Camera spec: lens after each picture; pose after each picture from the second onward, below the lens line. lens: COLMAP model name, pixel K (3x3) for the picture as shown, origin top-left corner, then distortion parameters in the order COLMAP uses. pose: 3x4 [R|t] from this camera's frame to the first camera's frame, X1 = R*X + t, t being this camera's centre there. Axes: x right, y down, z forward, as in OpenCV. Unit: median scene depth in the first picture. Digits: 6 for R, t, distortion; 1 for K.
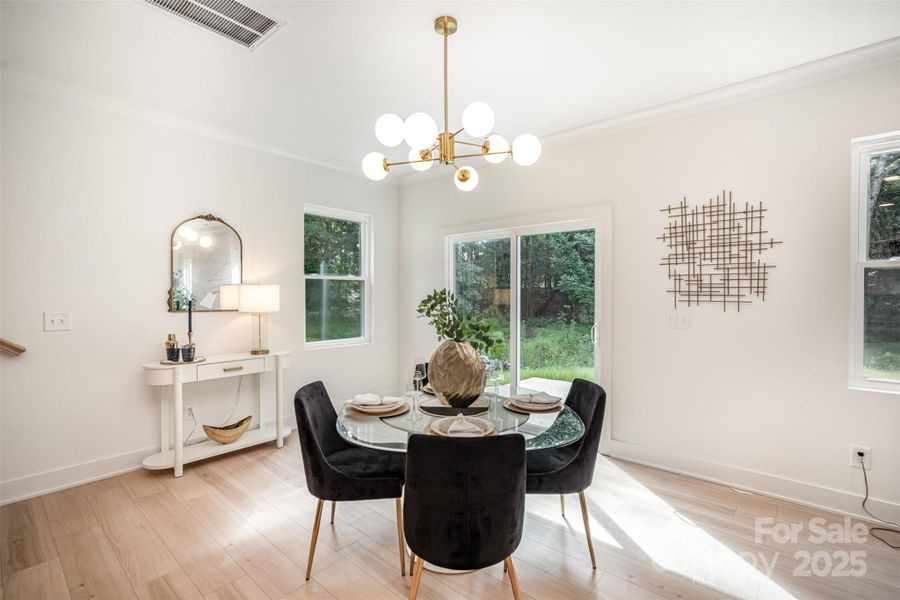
lens RADIAL K [[420.4, 0, 450.0], [0, 420.4, 300.0], [0, 0, 1]] dist [-0.001721, -0.000032]
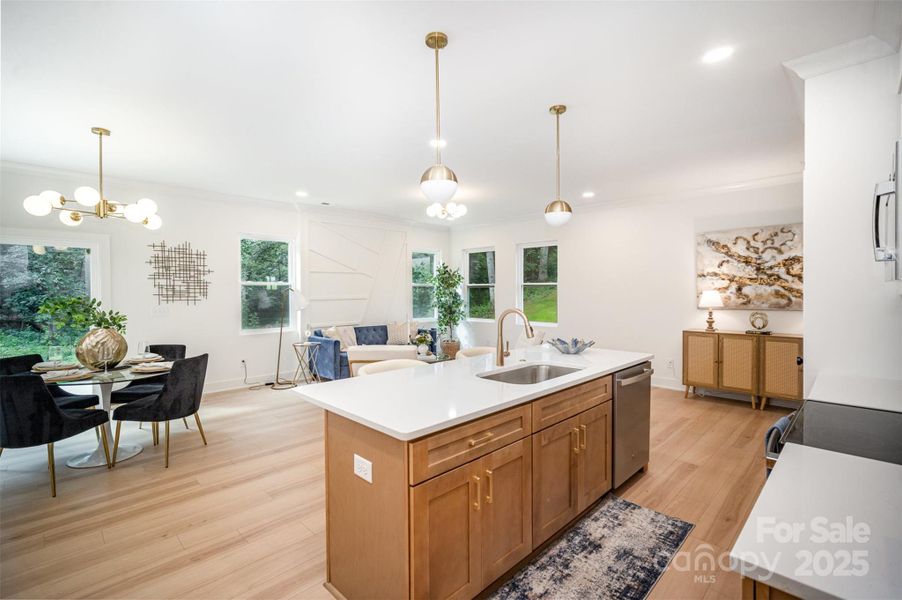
lens RADIAL K [[407.1, 0, 454.4], [0, 407.1, 299.2], [0, 0, 1]] dist [-0.008006, -0.000044]
pose [[0.058841, -0.018253, 0.998101, -1.046195], [0.017665, 0.999695, 0.017240, -0.009840], [-0.998111, 0.016617, 0.059145, -0.296827]]
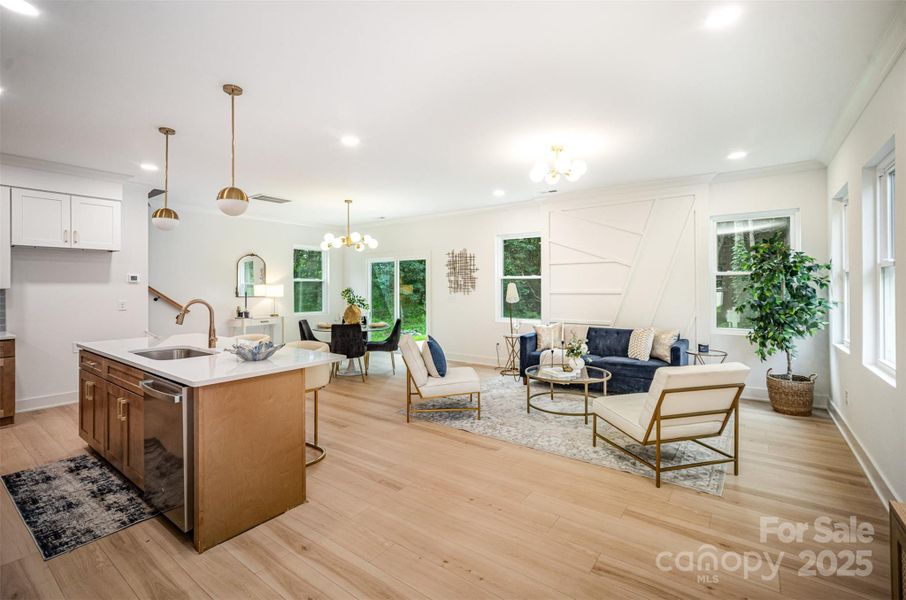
lens RADIAL K [[409.8, 0, 451.8], [0, 409.8, 284.5], [0, 0, 1]] dist [-0.010245, 0.009261]
pose [[0.996612, -0.004106, 0.082149, 0.347311], [0.005567, 0.999830, -0.017557, 0.006557], [-0.082063, 0.017955, 0.996465, -1.431423]]
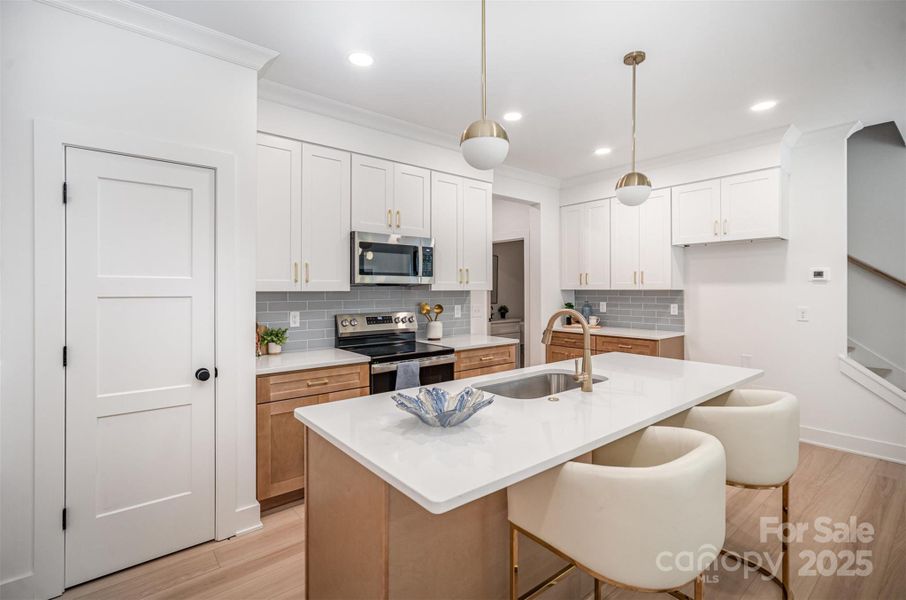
lens RADIAL K [[409.8, 0, 451.8], [0, 409.8, 284.5], [0, 0, 1]] dist [-0.010245, 0.009261]
pose [[-0.166282, -0.013161, -0.985990, 0.458072], [-0.010674, 0.999876, -0.011546, -0.004853], [0.986020, 0.008604, -0.166402, -0.443426]]
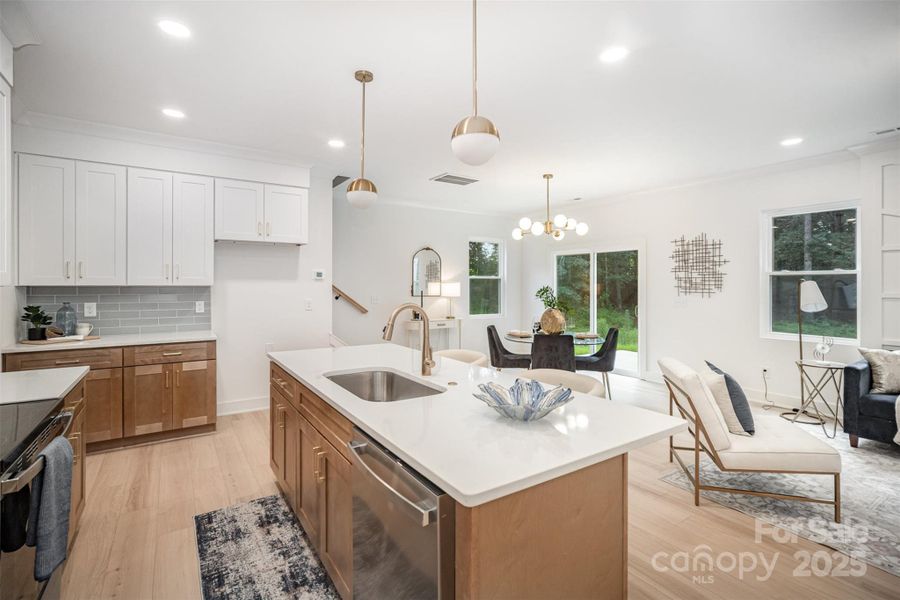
lens RADIAL K [[421.6, 0, 450.9], [0, 421.6, 287.5], [0, 0, 1]] dist [0.000252, 0.000803]
pose [[0.966605, 0.002042, -0.256264, 0.050208], [-0.004156, 0.999962, -0.007707, 0.001150], [0.256238, 0.008515, 0.966576, -1.032590]]
